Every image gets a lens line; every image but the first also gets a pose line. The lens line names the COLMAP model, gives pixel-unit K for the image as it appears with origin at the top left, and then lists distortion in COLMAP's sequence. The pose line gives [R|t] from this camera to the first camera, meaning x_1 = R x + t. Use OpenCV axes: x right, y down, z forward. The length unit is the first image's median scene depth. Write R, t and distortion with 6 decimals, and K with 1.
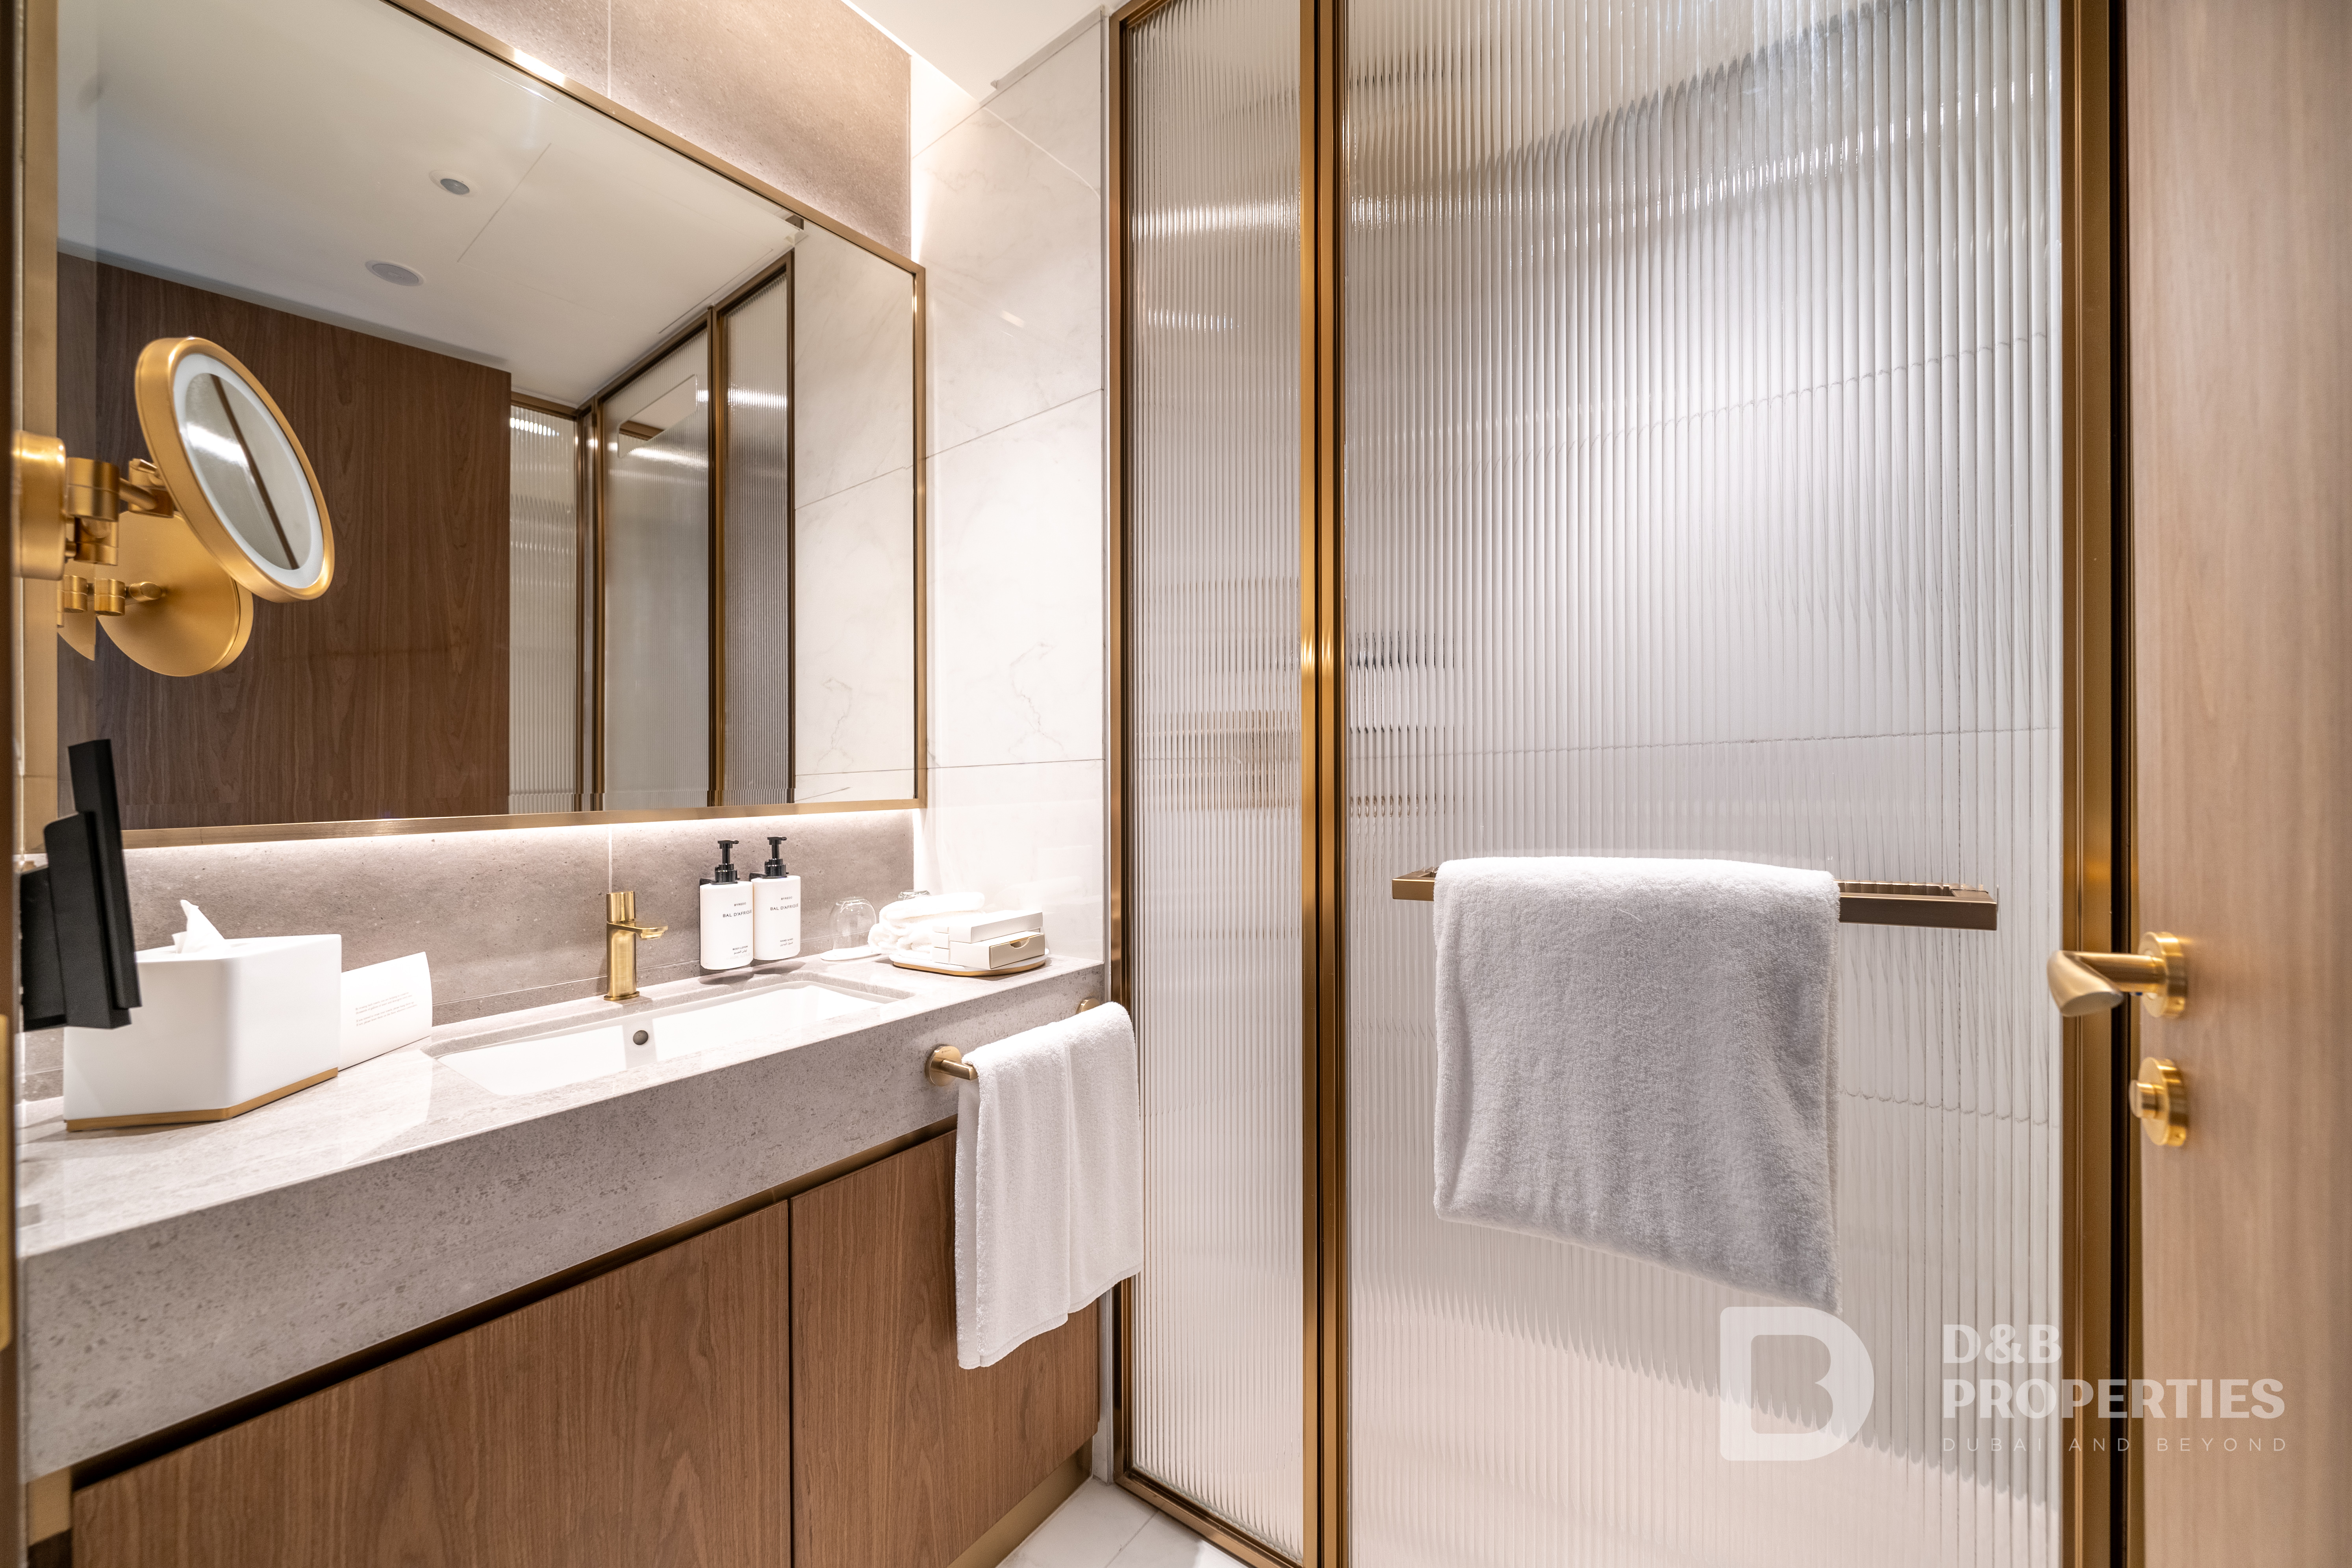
lens RADIAL K [[866.7, 0, 1176.0], [0, 866.7, 784.0], [0, 0, 1]] dist [0.000140, -0.000056]
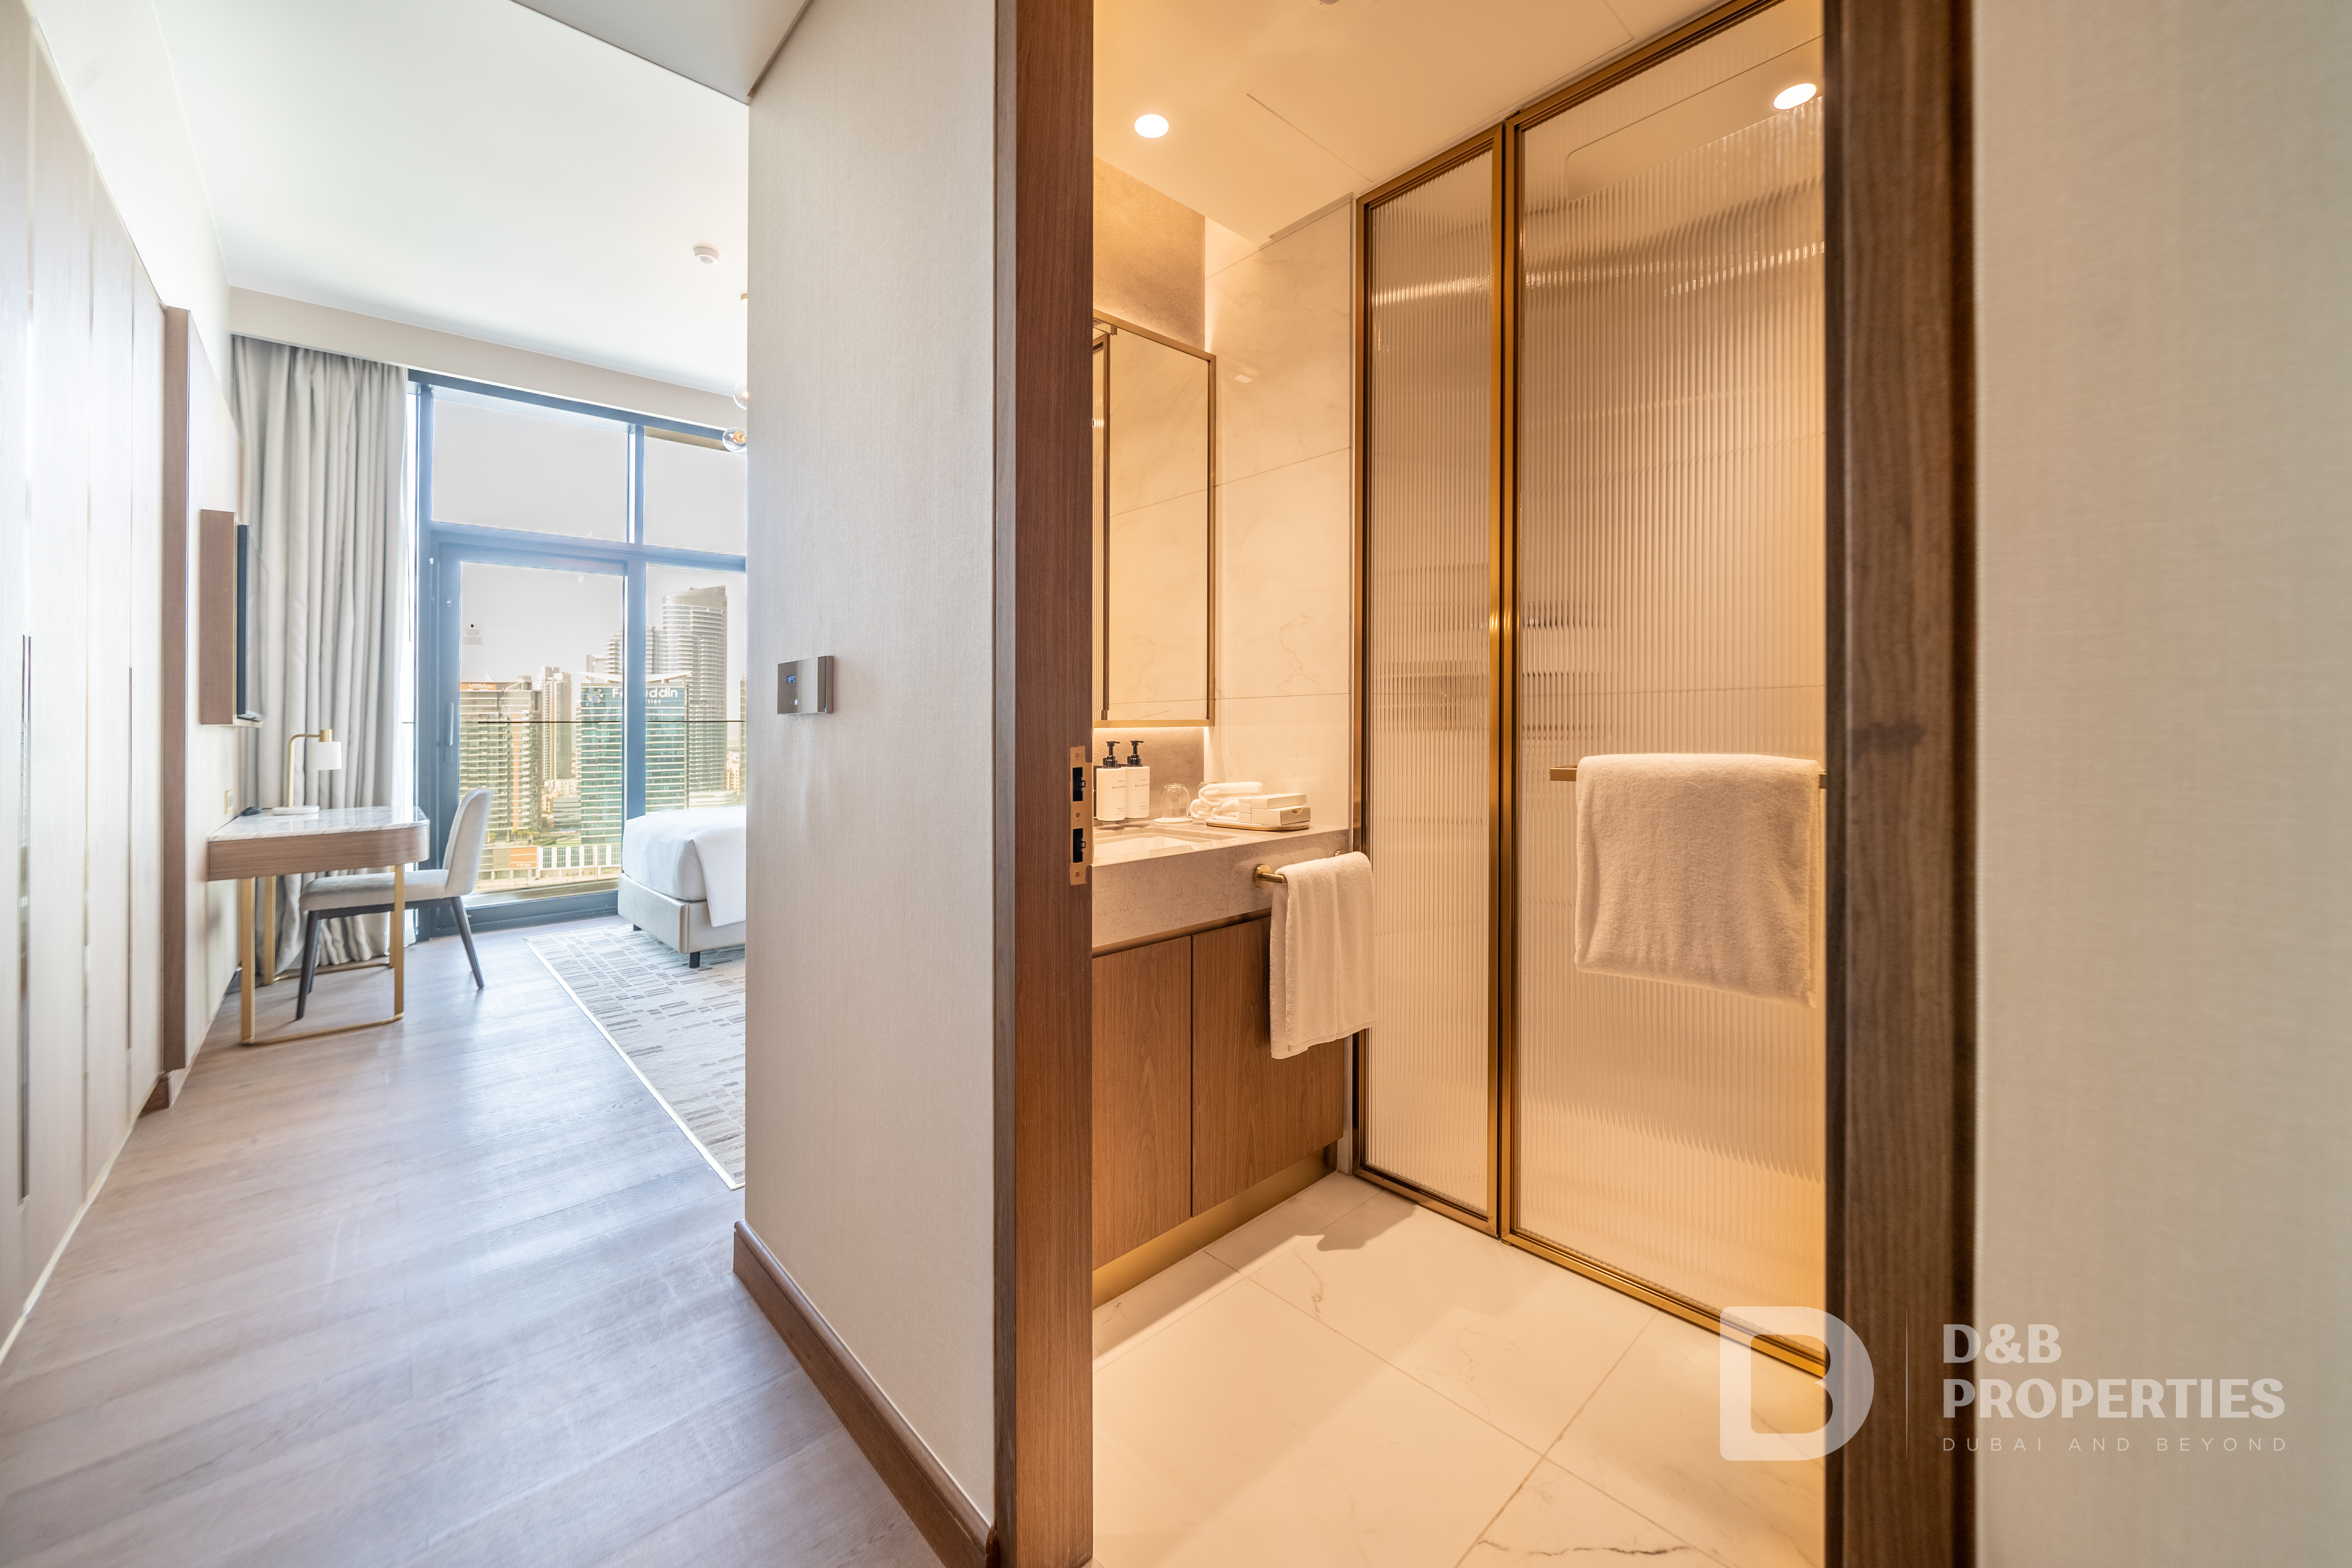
lens RADIAL K [[871.1, 0, 1165.1], [0, 871.1, 708.2], [0, 0, 1]] dist [-0.001763, -0.000053]
pose [[0.982425, 0.010855, -0.186341, -0.123975], [-0.013643, 0.999813, -0.013683, 0.023778], [0.186157, 0.015984, 0.982390, -0.583997]]
